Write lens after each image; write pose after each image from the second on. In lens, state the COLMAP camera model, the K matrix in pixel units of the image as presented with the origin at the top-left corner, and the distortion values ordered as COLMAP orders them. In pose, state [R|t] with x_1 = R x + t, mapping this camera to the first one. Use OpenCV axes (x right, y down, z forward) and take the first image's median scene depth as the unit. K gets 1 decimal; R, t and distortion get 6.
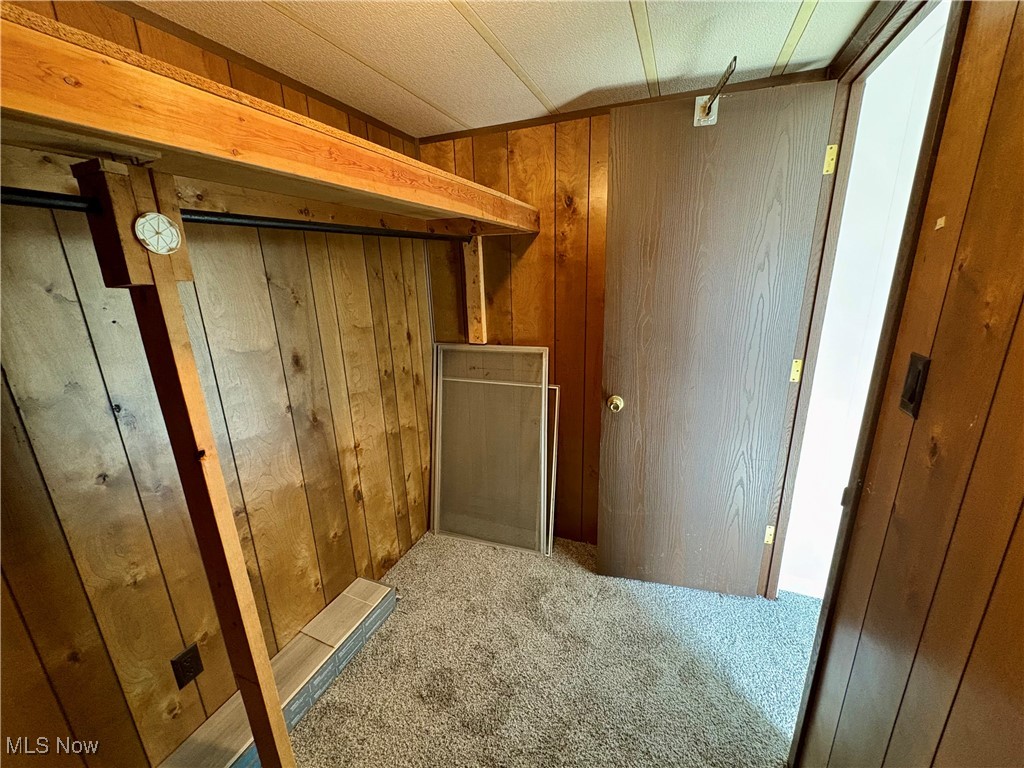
lens RADIAL K [[409.5, 0, 511.3], [0, 409.5, 385.2], [0, 0, 1]] dist [0.000028, 0.000039]
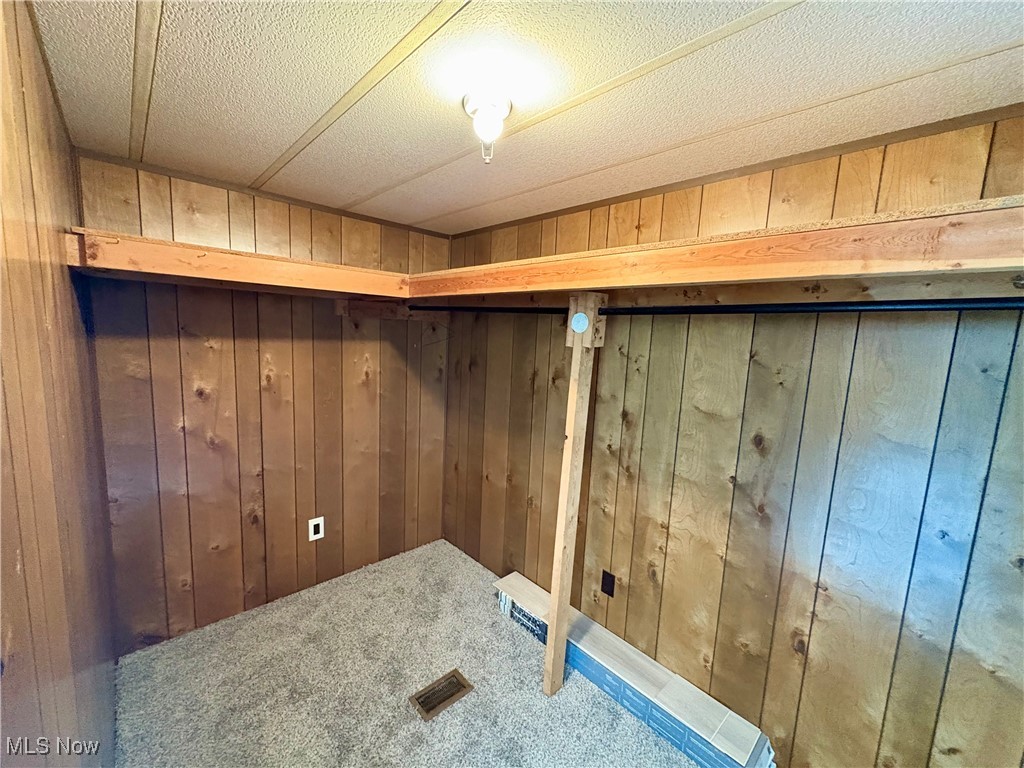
lens RADIAL K [[409.5, 0, 511.3], [0, 409.5, 385.2], [0, 0, 1]] dist [0.000028, 0.000039]
pose [[-0.411395, 0.127995, -0.902425, 0.538053], [-0.280349, 0.924322, 0.258906, -0.252829], [0.867271, 0.359507, -0.344378, 0.744521]]
